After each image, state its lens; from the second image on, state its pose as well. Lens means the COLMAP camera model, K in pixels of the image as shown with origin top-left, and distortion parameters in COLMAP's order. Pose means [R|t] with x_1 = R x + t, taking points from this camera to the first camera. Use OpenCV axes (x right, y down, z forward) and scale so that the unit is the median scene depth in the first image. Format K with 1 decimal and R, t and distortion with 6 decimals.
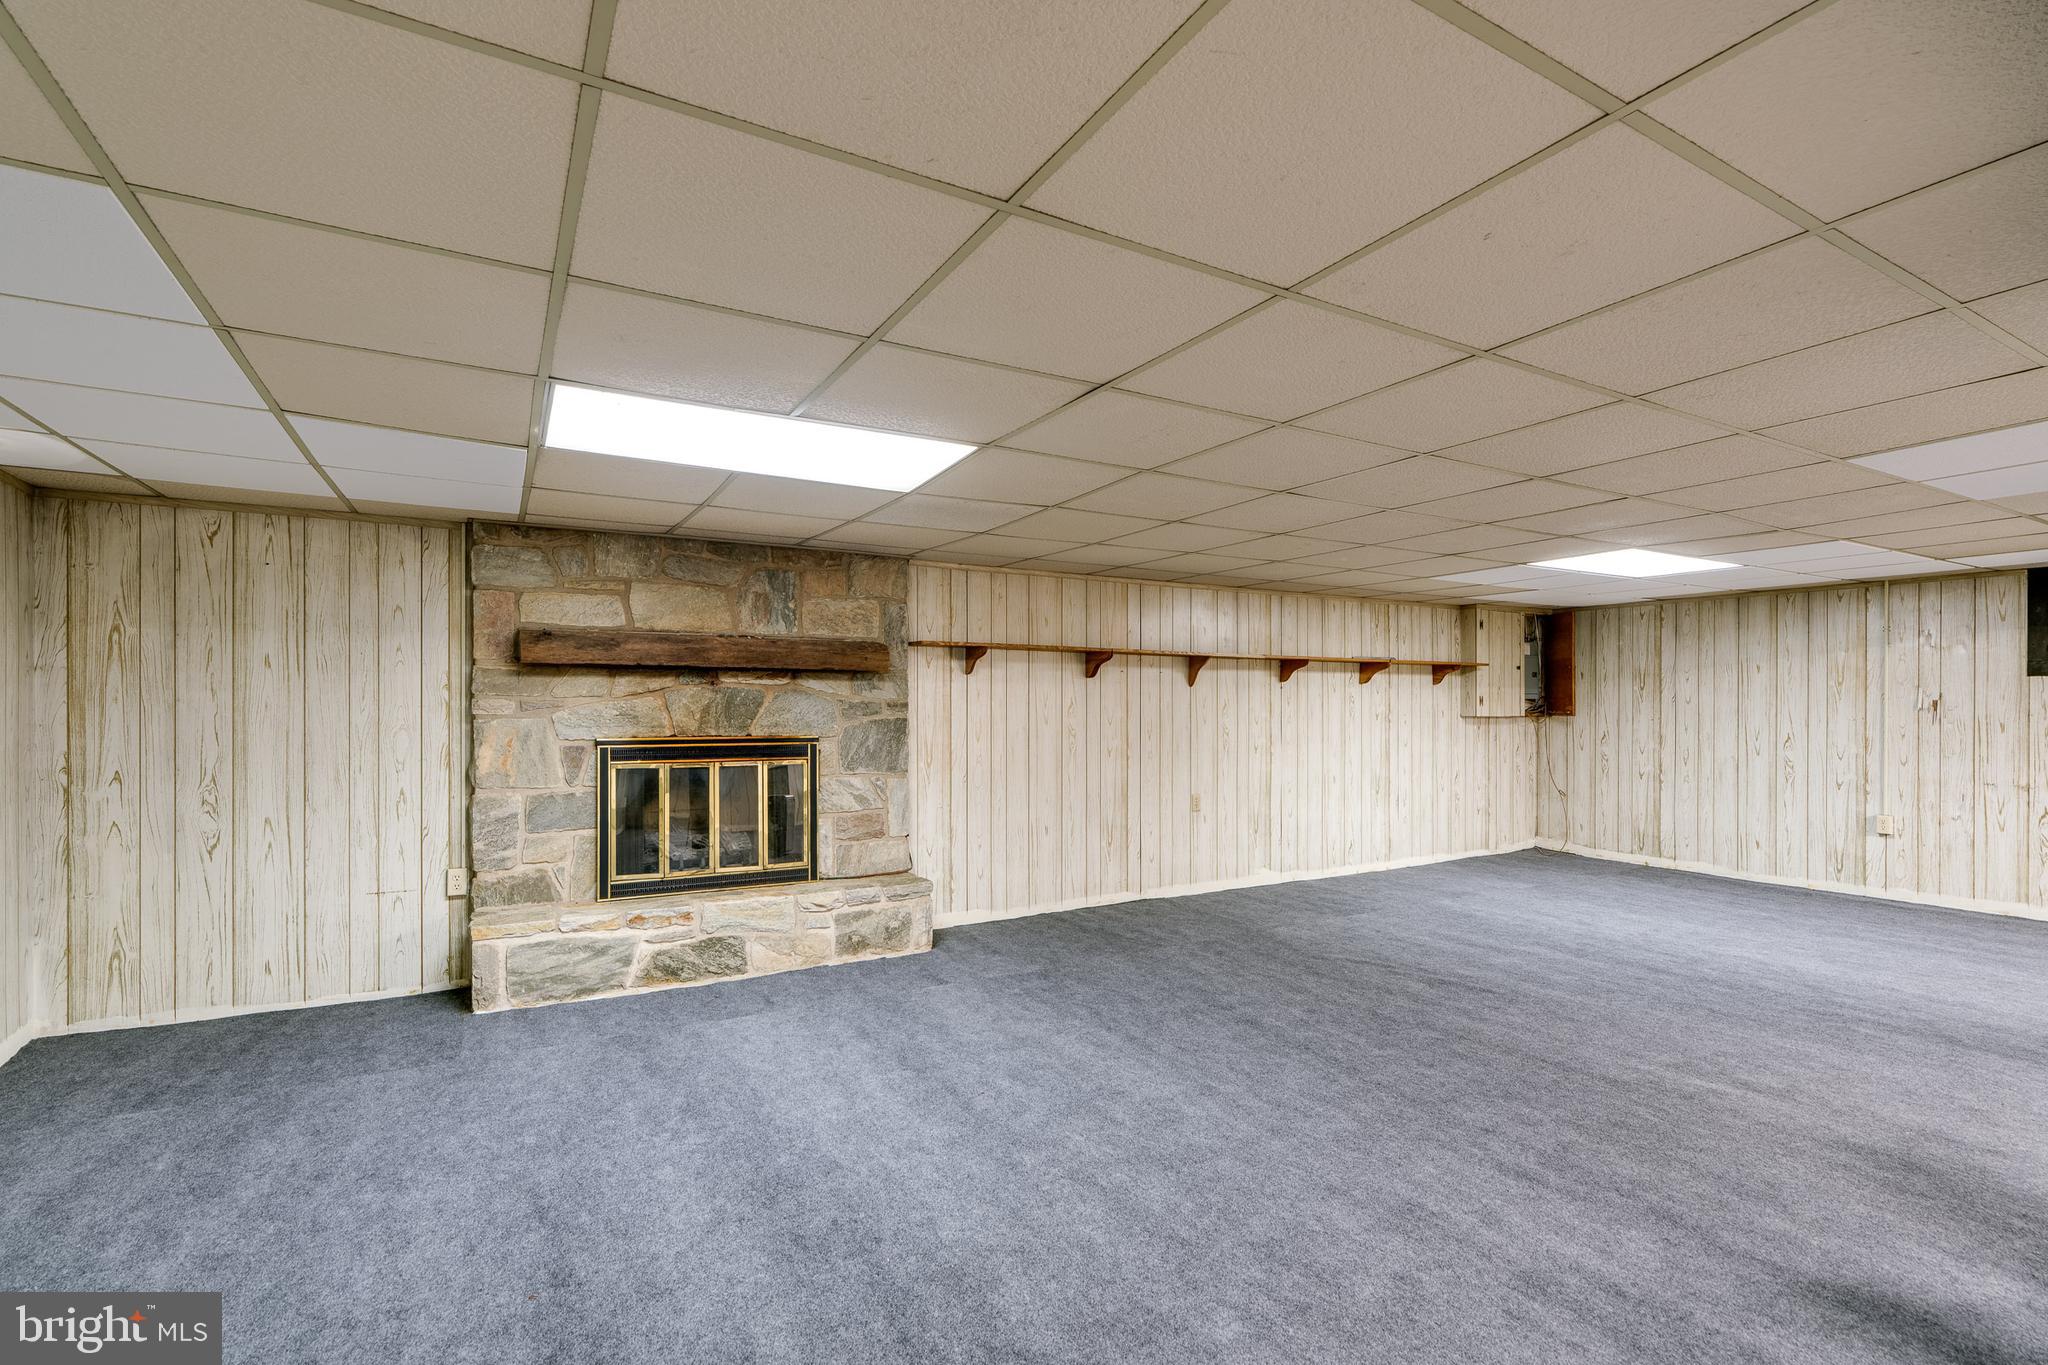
lens RADIAL K [[929.3, 0, 1028.8], [0, 929.3, 699.2], [0, 0, 1]] dist [0.000105, 0.000273]
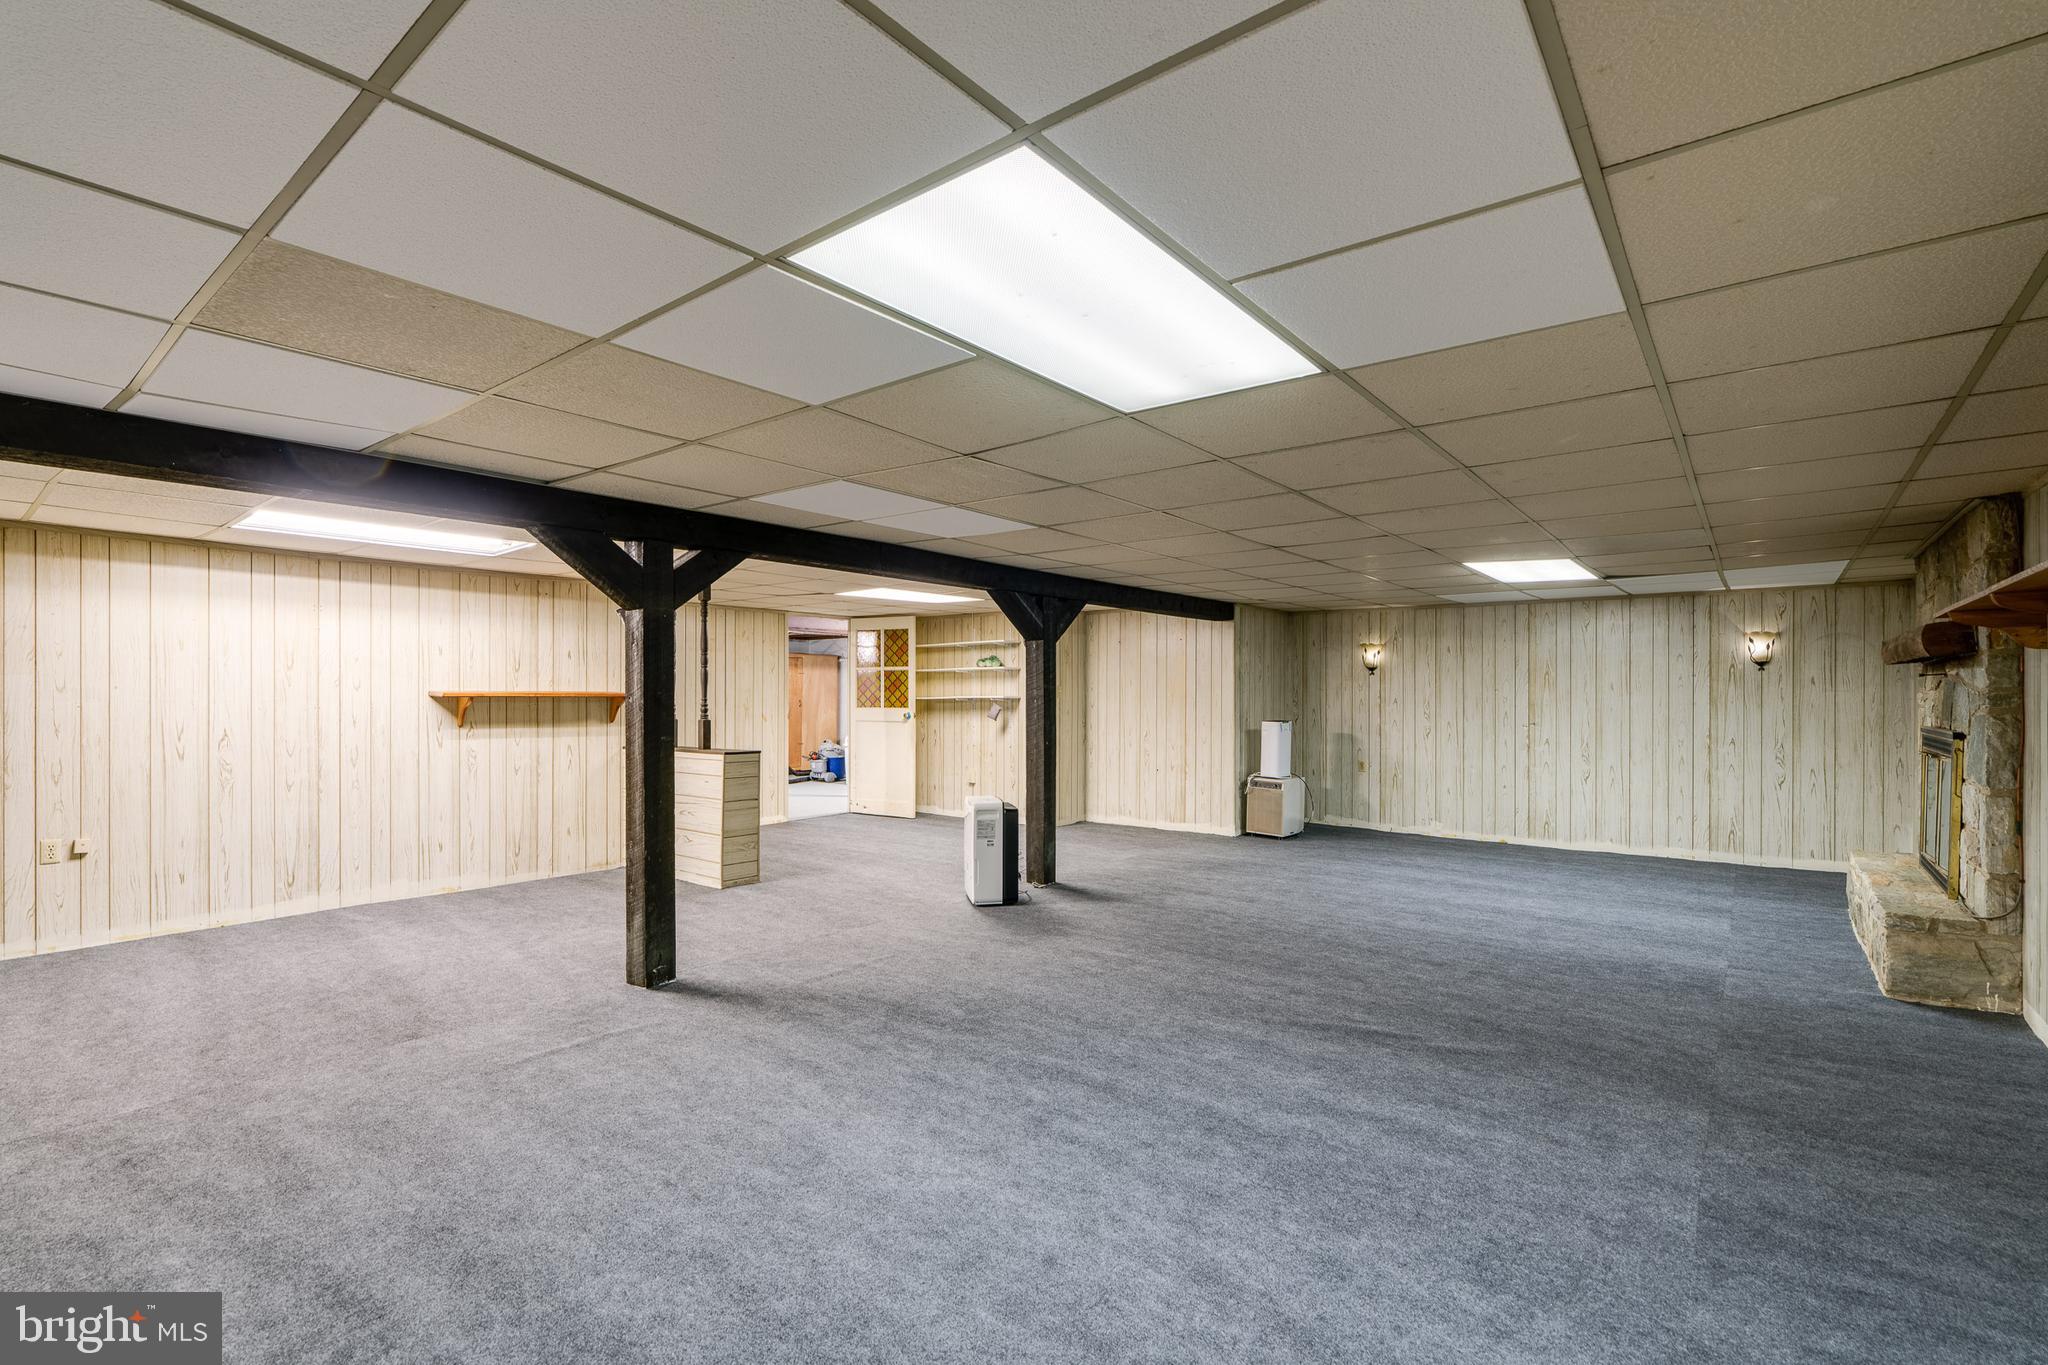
lens RADIAL K [[929.3, 0, 1028.8], [0, 929.3, 699.2], [0, 0, 1]] dist [0.000105, 0.000273]
pose [[-0.929033, -0.002475, -0.369989, 1.118229], [-0.001515, 0.999995, -0.002887, 0.013329], [0.369995, -0.002121, -0.929031, 1.837339]]
